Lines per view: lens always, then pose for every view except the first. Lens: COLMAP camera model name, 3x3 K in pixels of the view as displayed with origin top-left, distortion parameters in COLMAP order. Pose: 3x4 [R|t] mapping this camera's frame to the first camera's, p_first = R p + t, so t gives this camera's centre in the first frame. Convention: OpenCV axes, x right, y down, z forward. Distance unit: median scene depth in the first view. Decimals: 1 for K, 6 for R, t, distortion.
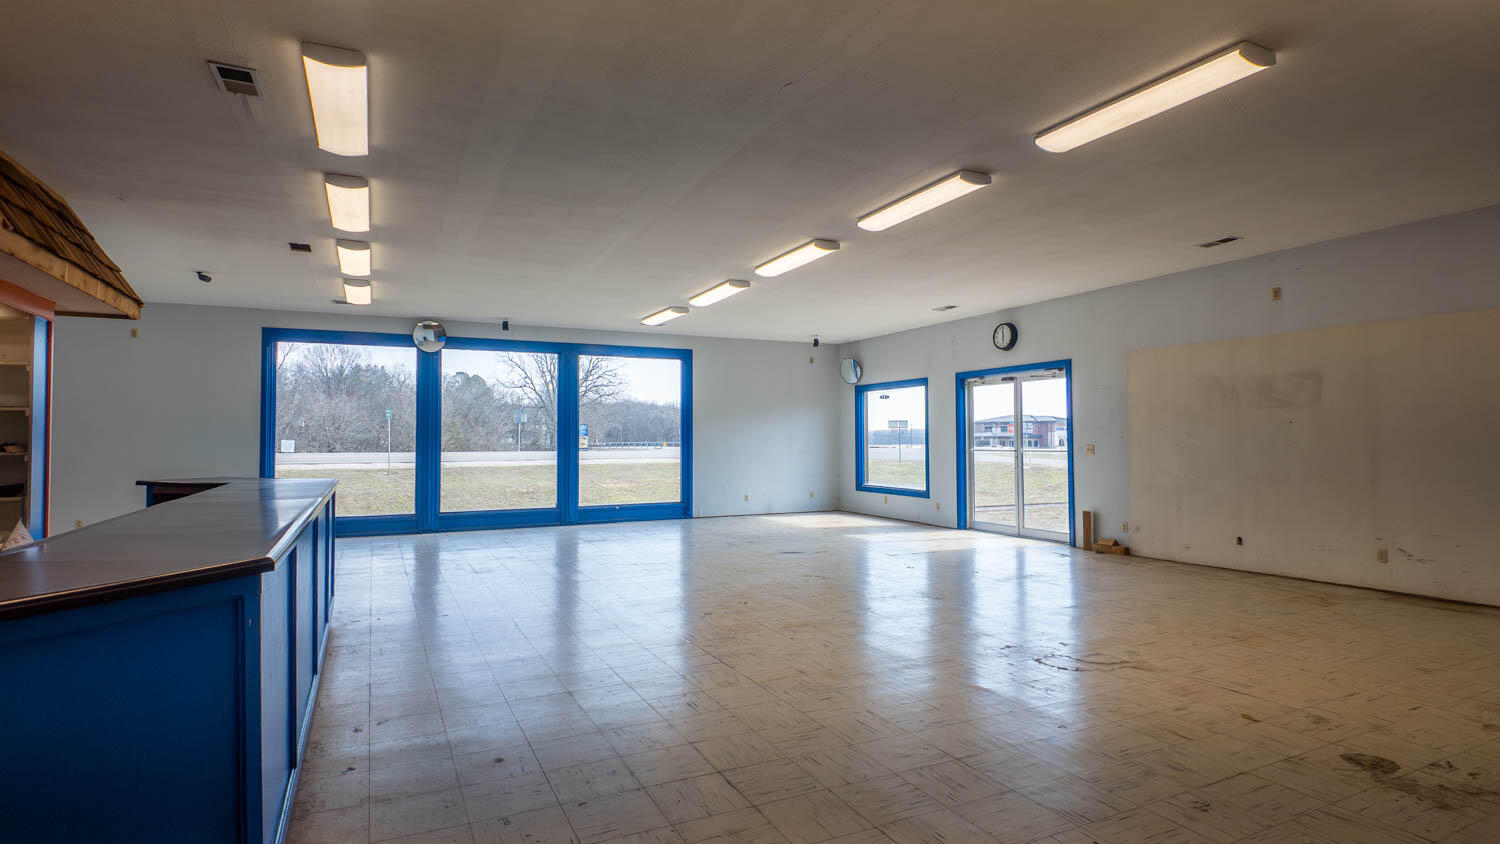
lens RADIAL K [[773.1, 0, 746.6], [0, 773.1, 423.8], [0, 0, 1]] dist [-0.003455, -0.012296]
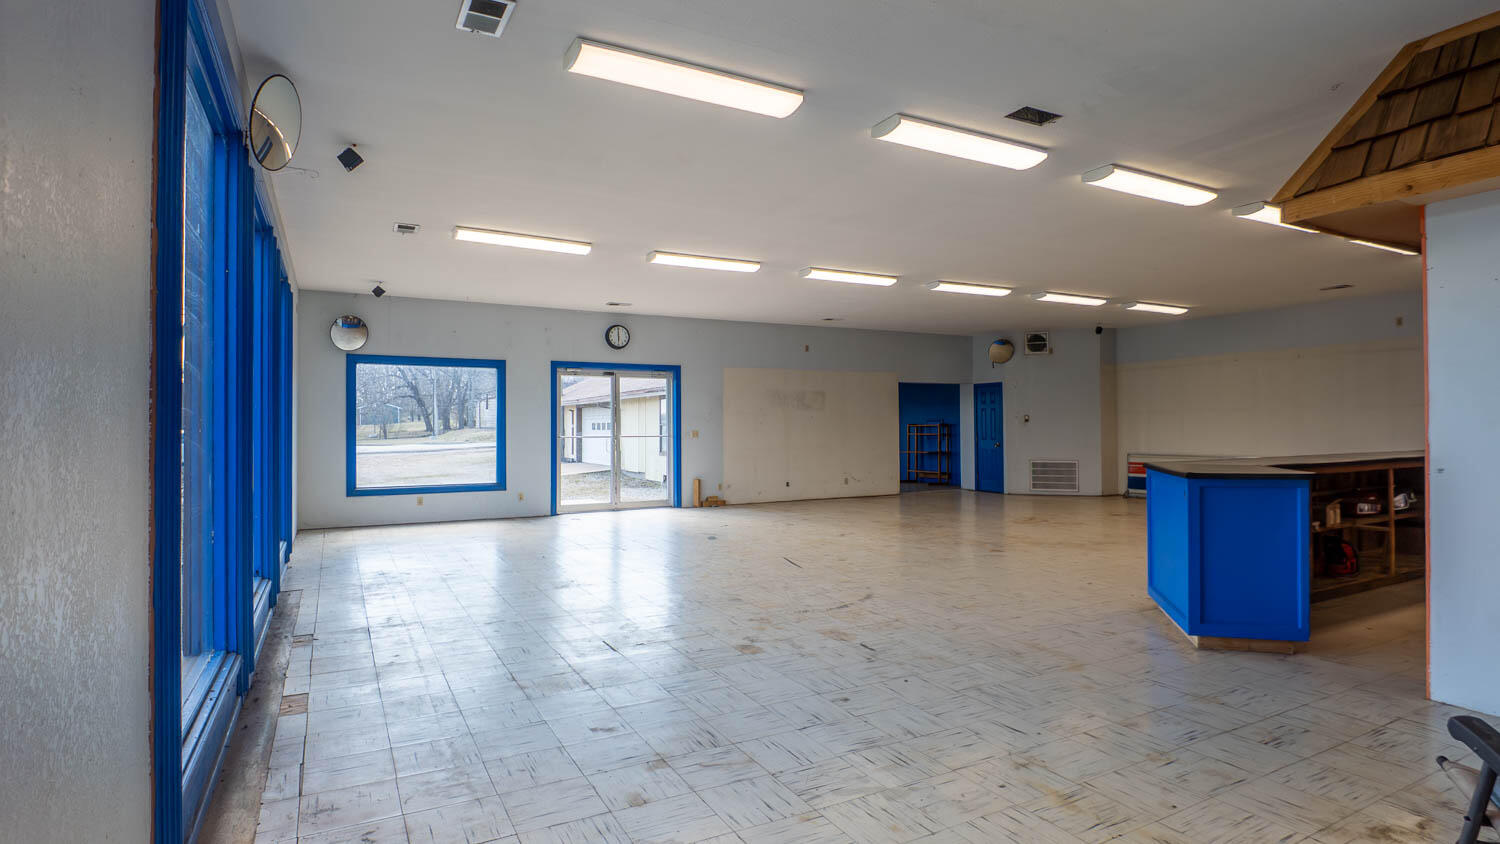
lens RADIAL K [[773.1, 0, 752.0], [0, 773.1, 418.3], [0, 0, 1]] dist [-0.003455, -0.012296]
pose [[-0.062463, 0.009144, 0.998005, -0.807370], [-0.019679, 0.999752, -0.010392, 0.015241], [-0.997853, -0.020289, -0.062268, 0.862847]]
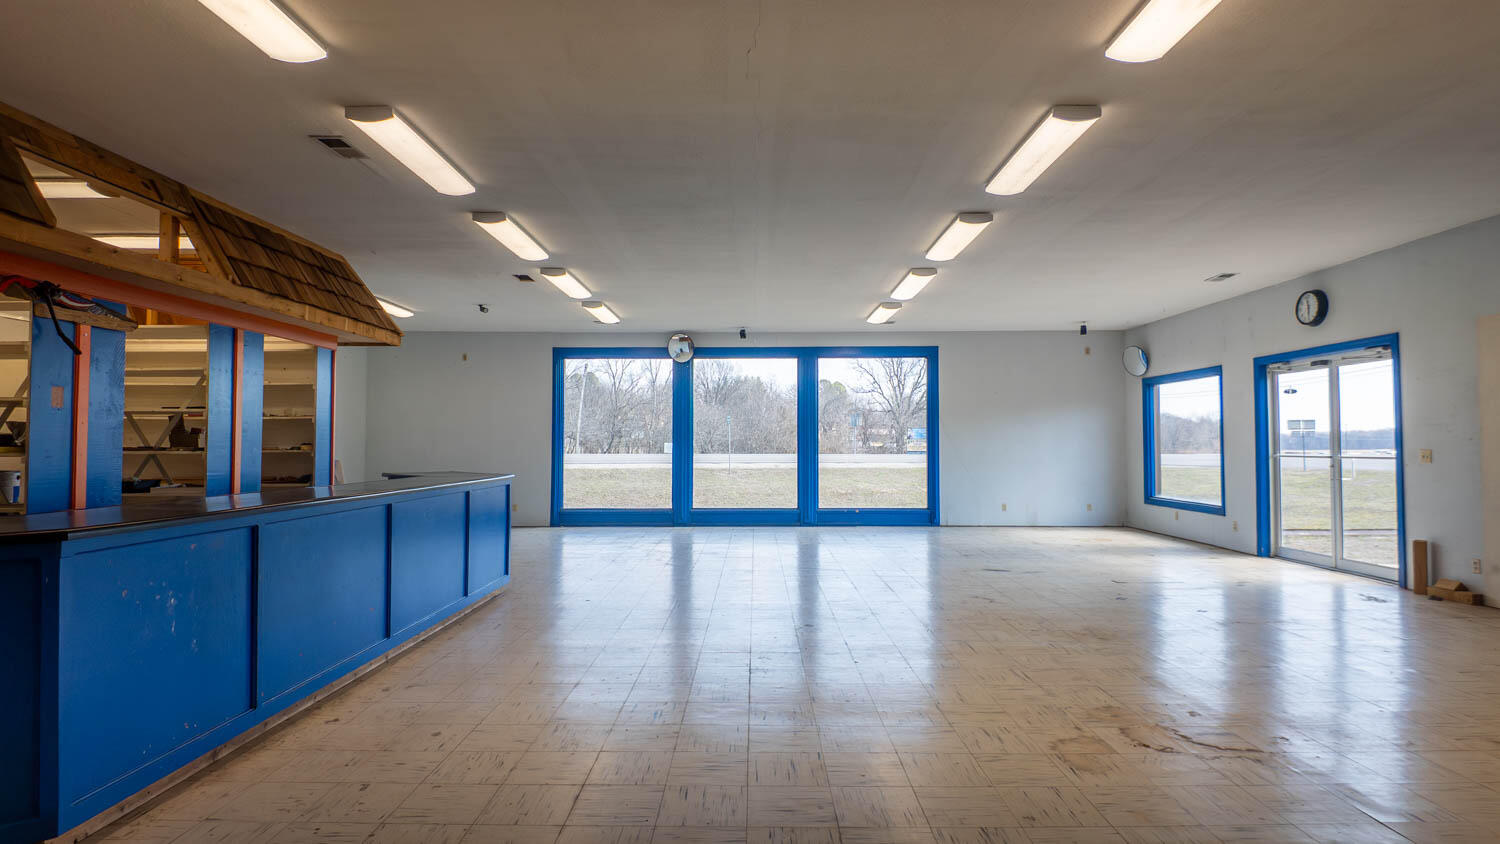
lens RADIAL K [[773.1, 0, 754.3], [0, 773.1, 429.5], [0, 0, 1]] dist [-0.003455, -0.012296]
pose [[0.896814, -0.006584, -0.442359, 0.172923], [0.007619, 0.999971, 0.000563, 0.002888], [0.442343, -0.003876, 0.896838, 0.069168]]
